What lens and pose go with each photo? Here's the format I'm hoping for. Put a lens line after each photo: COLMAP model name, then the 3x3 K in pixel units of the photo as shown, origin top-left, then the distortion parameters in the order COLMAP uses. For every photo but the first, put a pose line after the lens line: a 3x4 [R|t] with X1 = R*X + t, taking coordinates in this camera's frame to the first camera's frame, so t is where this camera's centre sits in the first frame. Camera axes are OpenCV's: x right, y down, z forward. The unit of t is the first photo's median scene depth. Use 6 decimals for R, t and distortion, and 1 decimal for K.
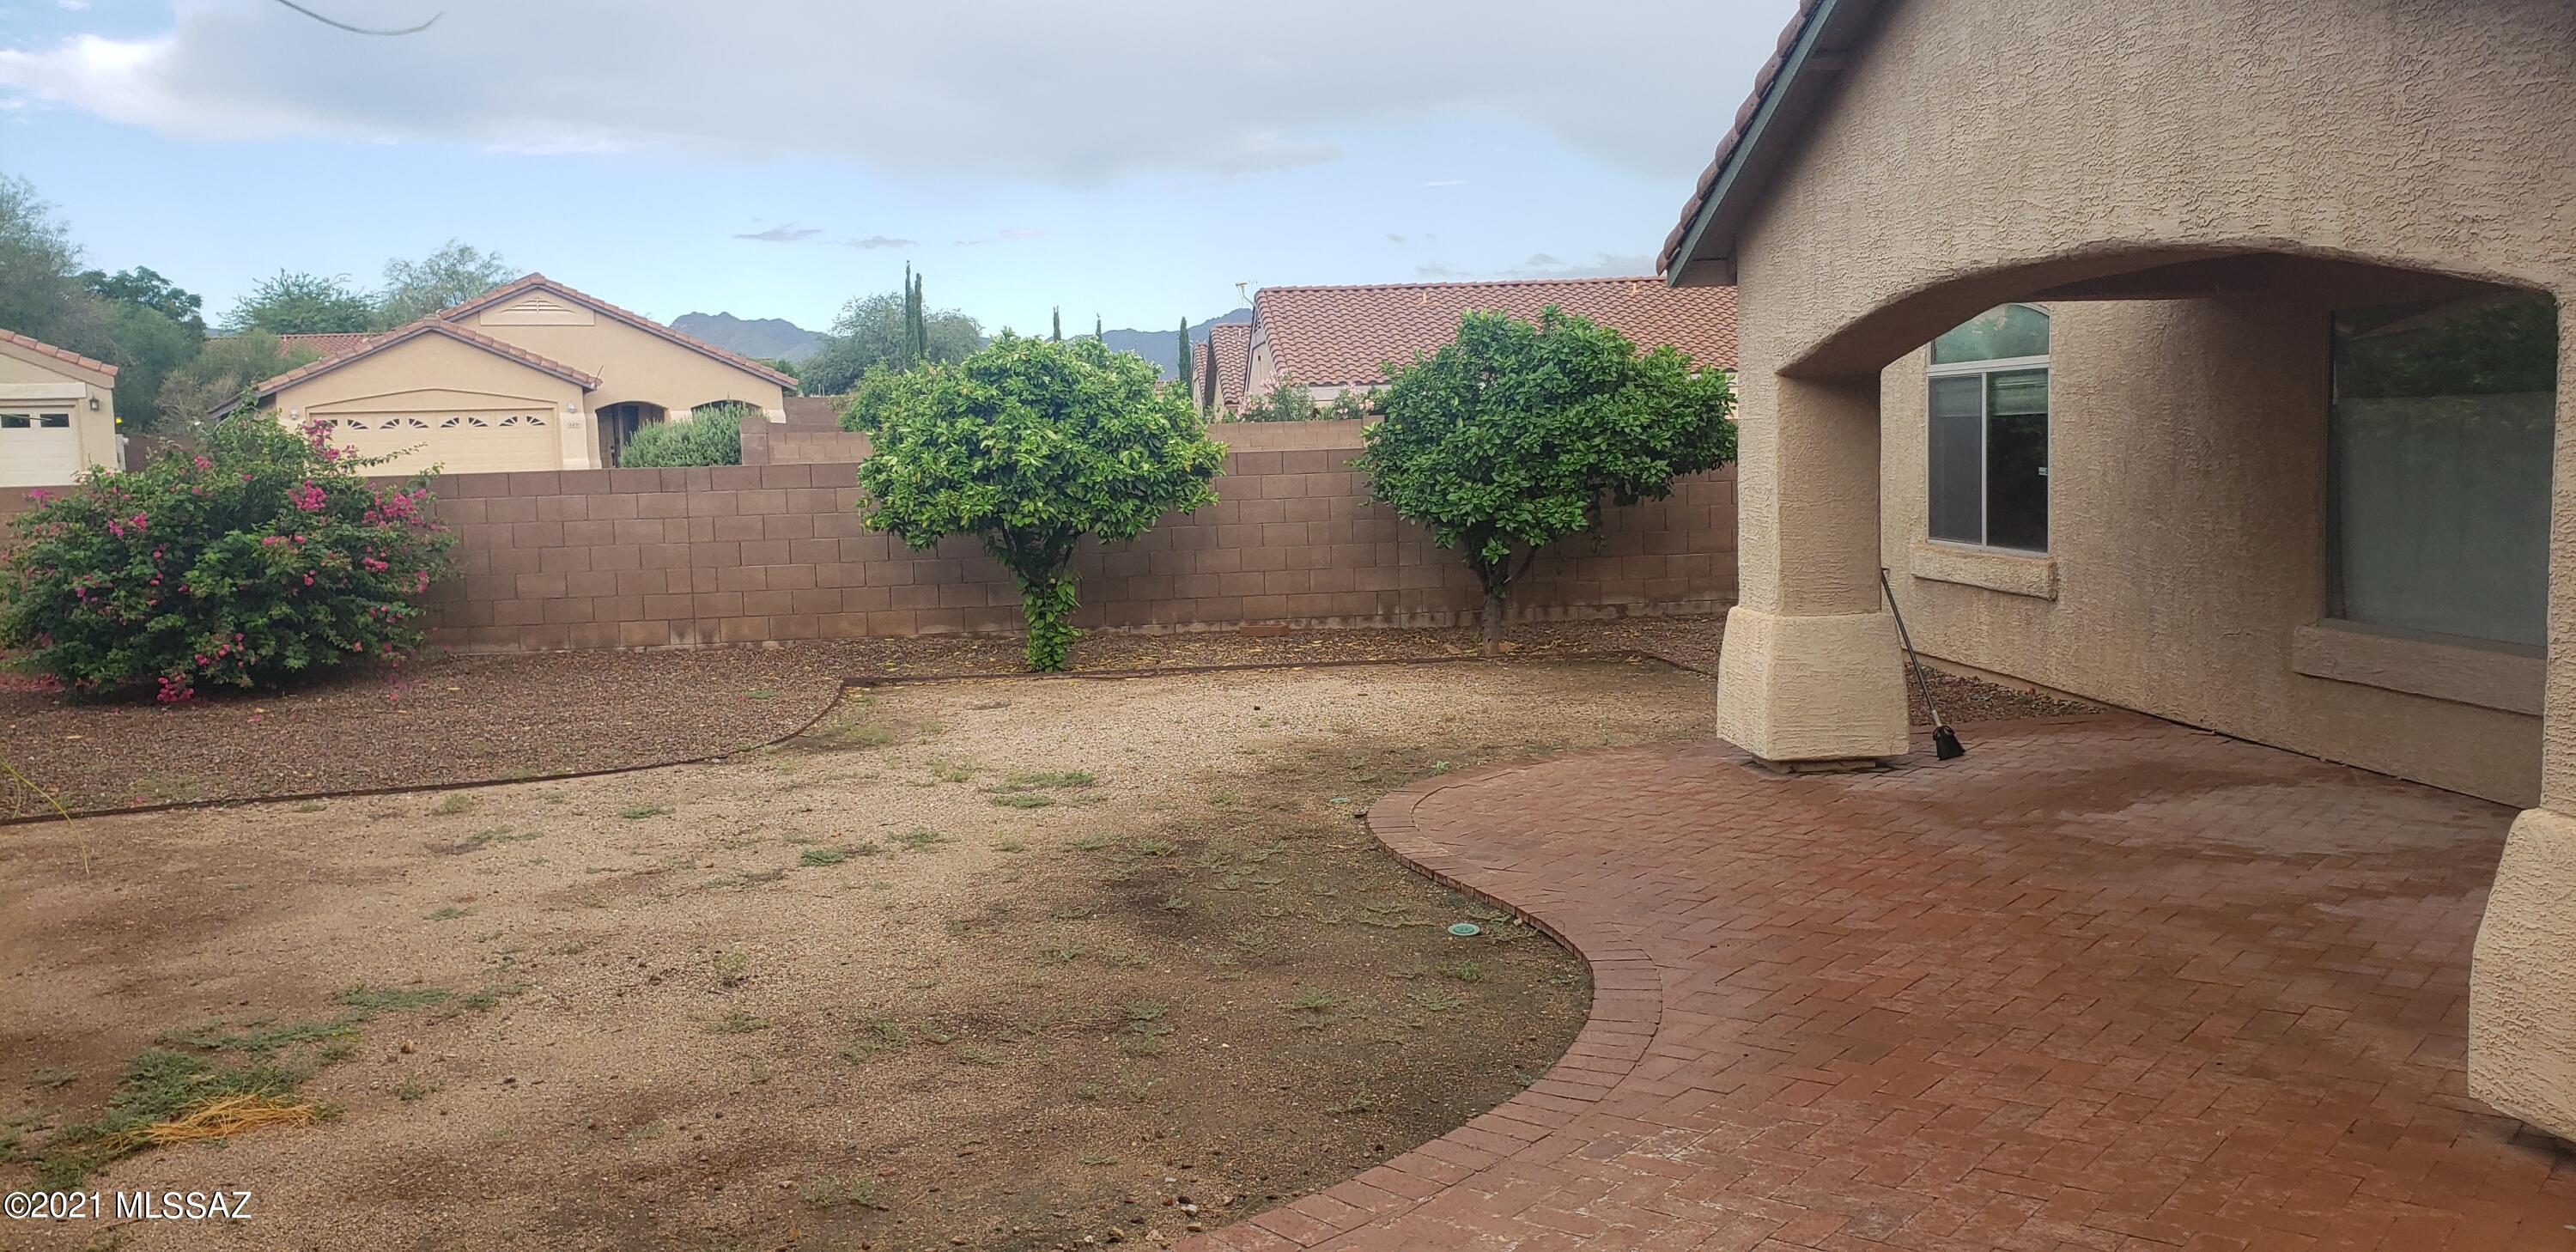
lens RADIAL K [[1987.5, 0, 1275.5], [0, 1987.5, 620.2], [0, 0, 1]] dist [0.037457, -0.051997]
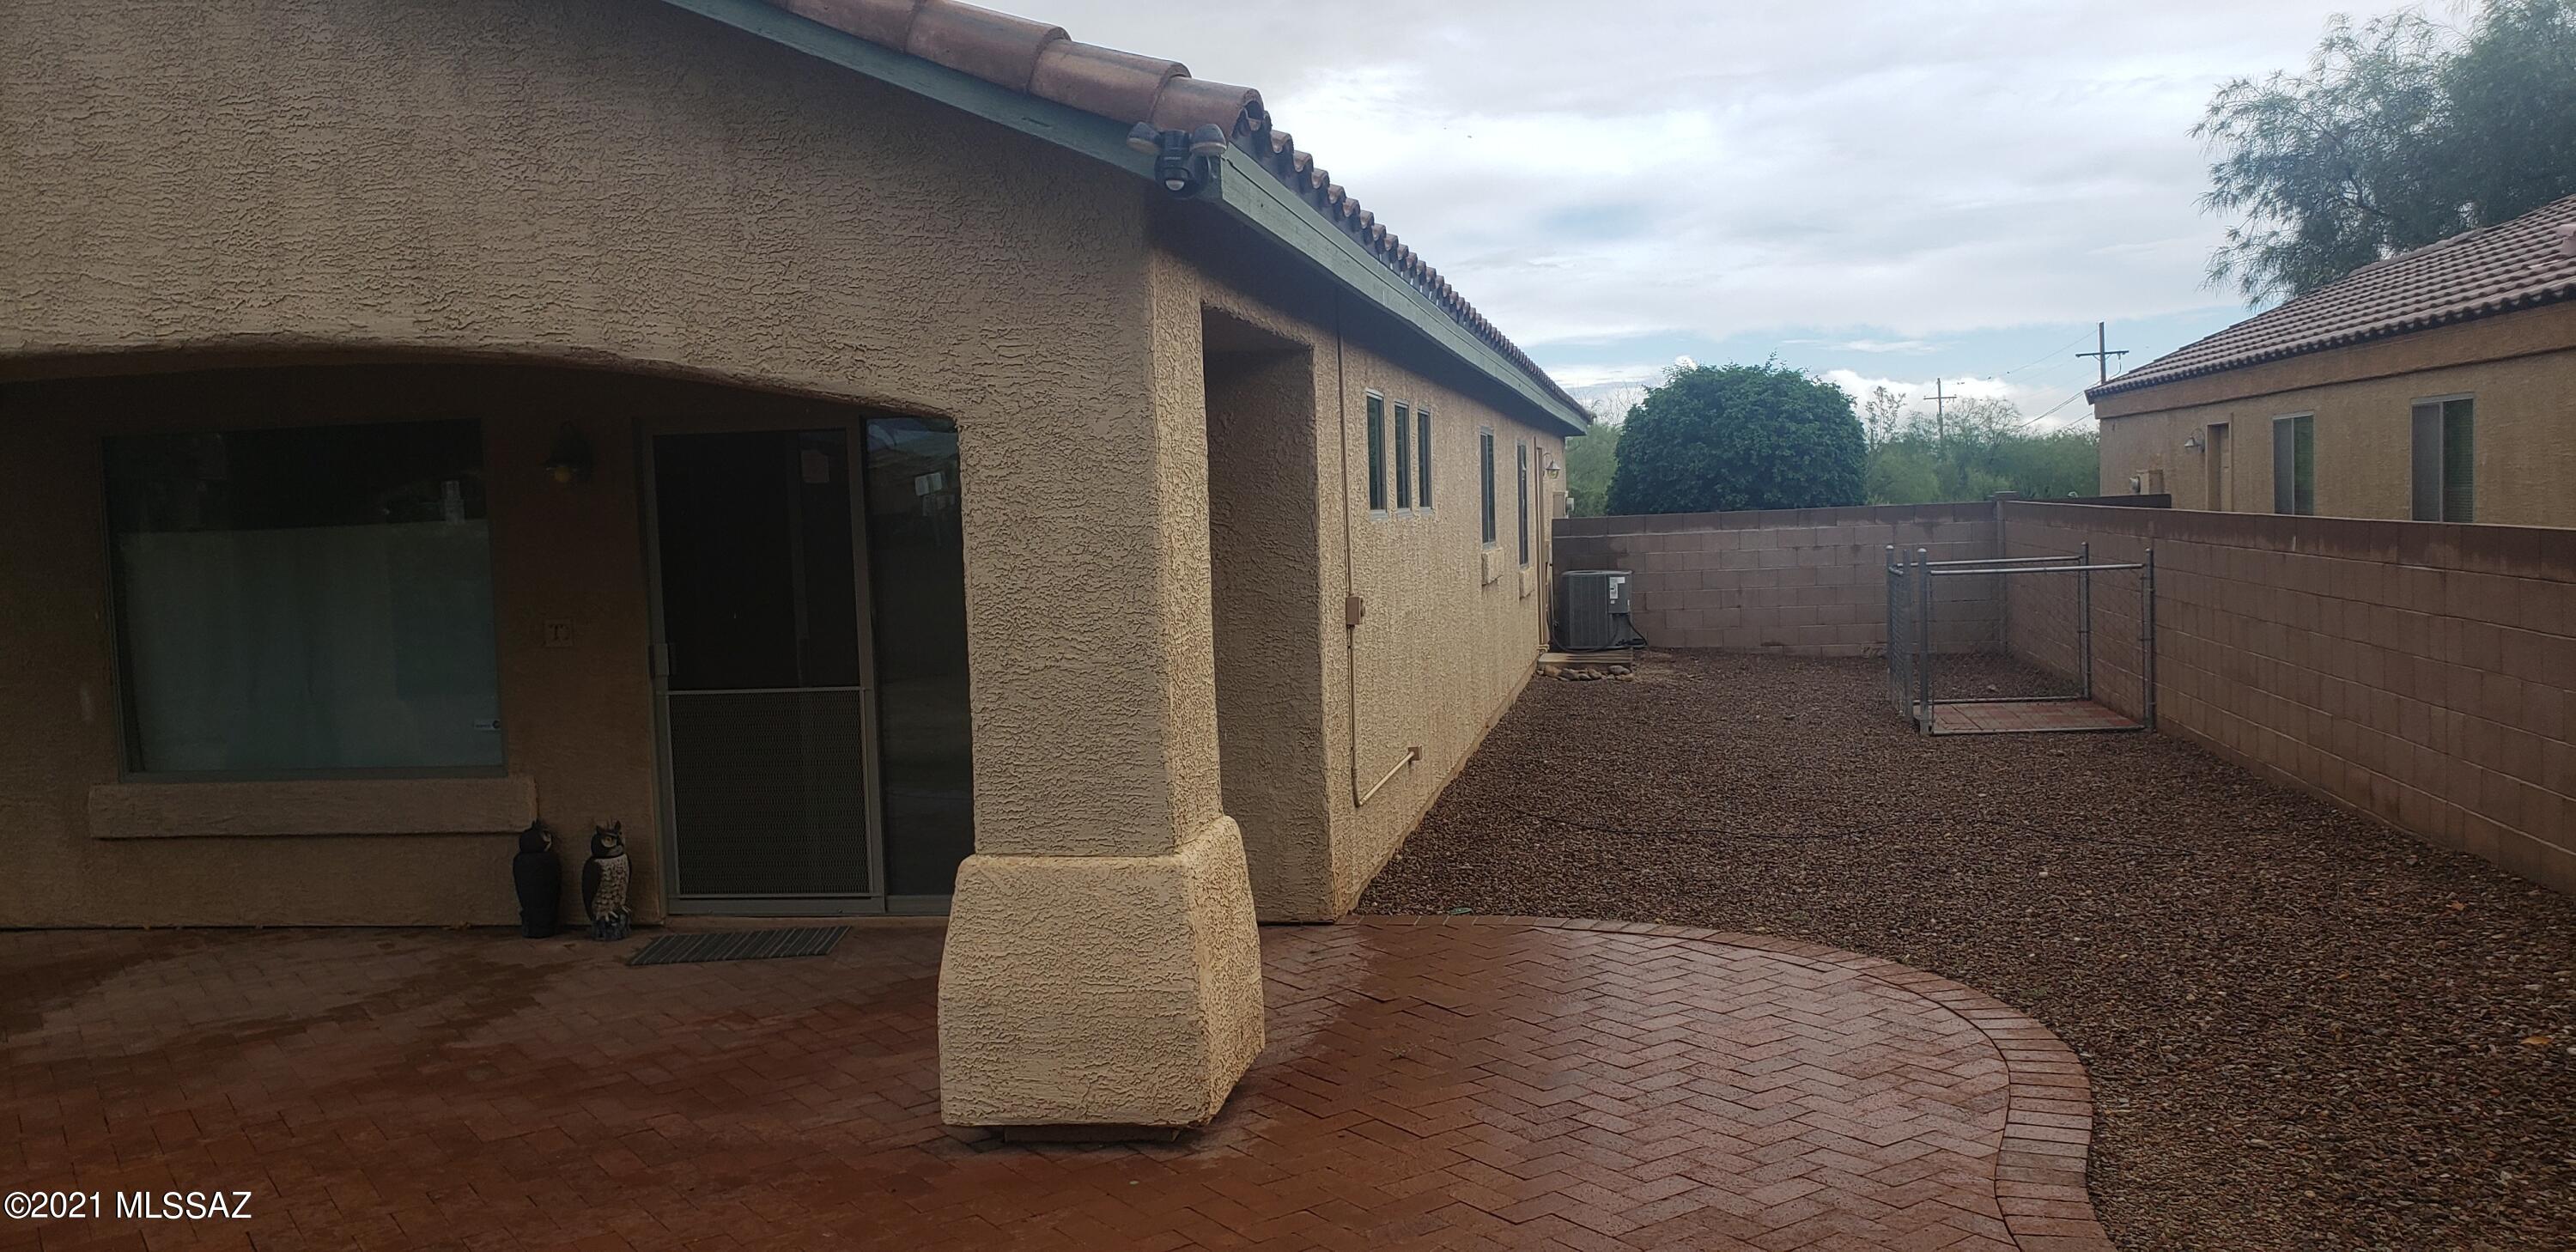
lens RADIAL K [[1987.5, 0, 1305.7], [0, 1987.5, 625.7], [0, 0, 1]] dist [0.037457, -0.051997]
pose [[0.265259, -0.038049, 0.963426, -0.356911], [0.116004, 0.993222, 0.007287, -0.020911], [-0.957173, 0.109828, 0.267875, 0.408836]]
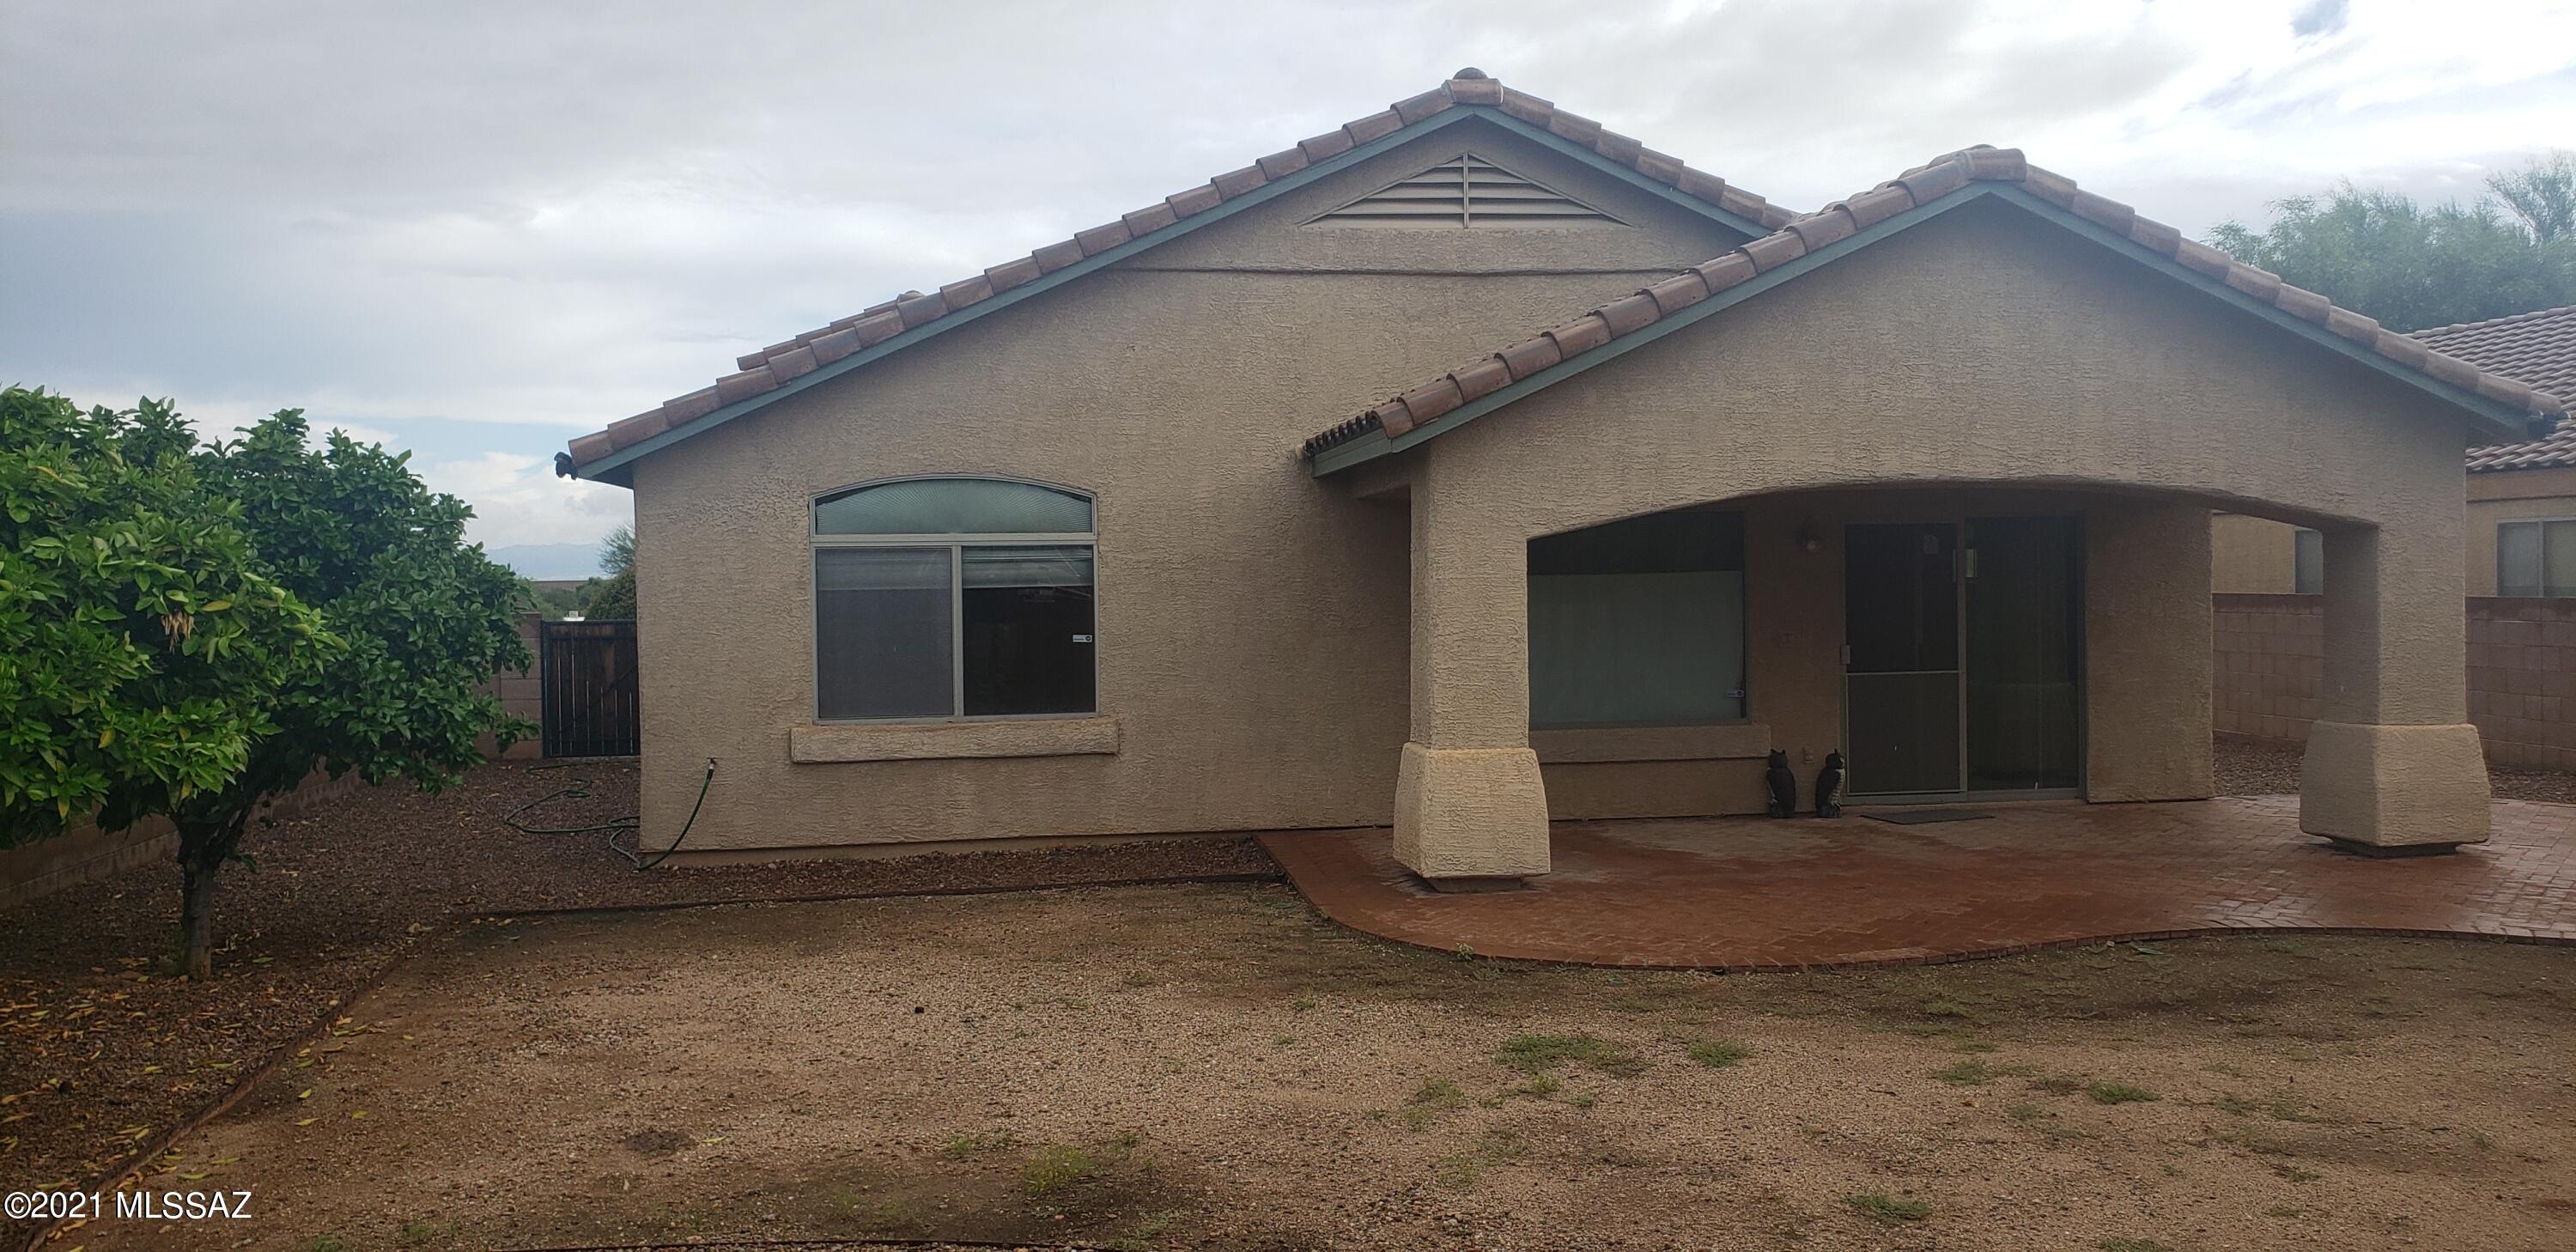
lens RADIAL K [[1987.5, 0, 1272.2], [0, 1987.5, 609.6], [0, 0, 1]] dist [0.037457, -0.051997]
pose [[-0.053733, 0.015813, 0.998430, -1.545566], [0.108542, 0.994043, -0.009902, -0.151547], [-0.992639, 0.107840, -0.055130, 2.114757]]
